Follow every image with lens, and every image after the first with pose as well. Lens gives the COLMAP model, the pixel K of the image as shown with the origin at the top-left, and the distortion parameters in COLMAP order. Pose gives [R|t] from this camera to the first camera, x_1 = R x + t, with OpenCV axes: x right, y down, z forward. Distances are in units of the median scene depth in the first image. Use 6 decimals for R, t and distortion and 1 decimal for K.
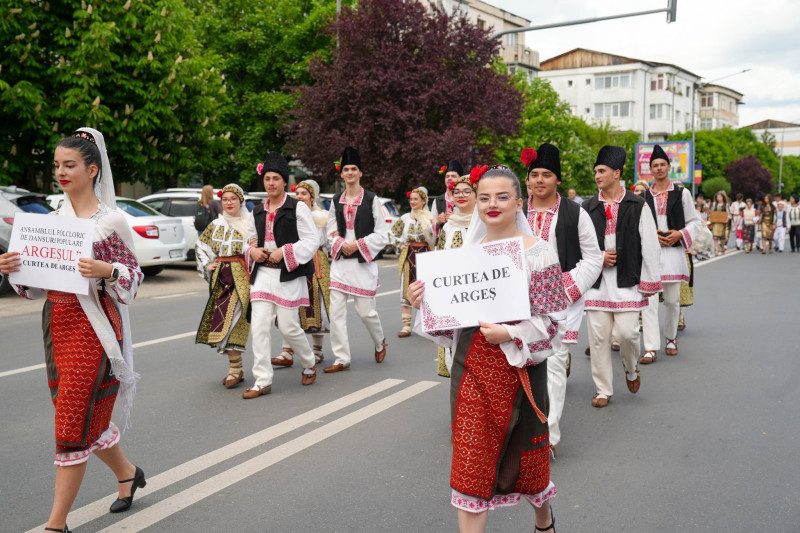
lens RADIAL K [[959.1, 0, 400.0], [0, 959.1, 266.5], [0, 0, 1]] dist [0.125207, 0.001235]
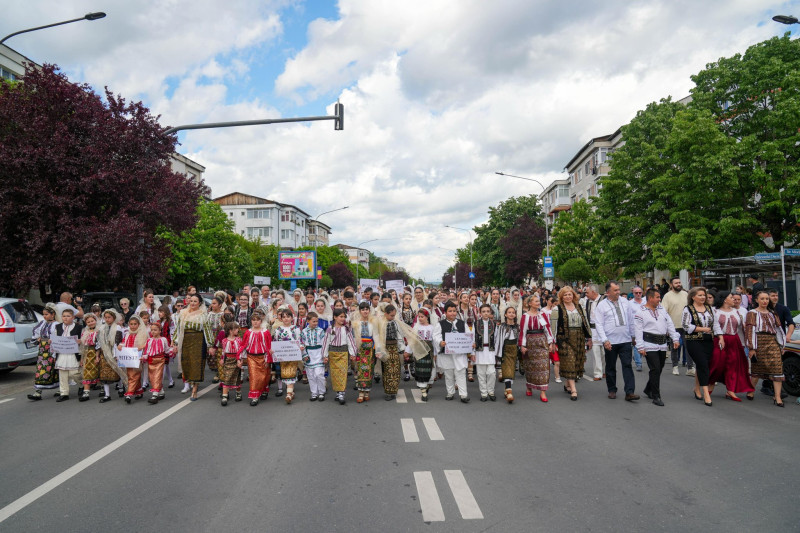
lens RADIAL K [[543.1, 0, 389.8], [0, 543.1, 266.1], [0, 0, 1]] dist [-0.145412, 0.119094]
pose [[0.893500, 0.007948, 0.448993, 0.020244], [0.041134, 0.994191, -0.099457, -0.012944], [-0.447175, 0.107333, 0.887983, 0.149531]]
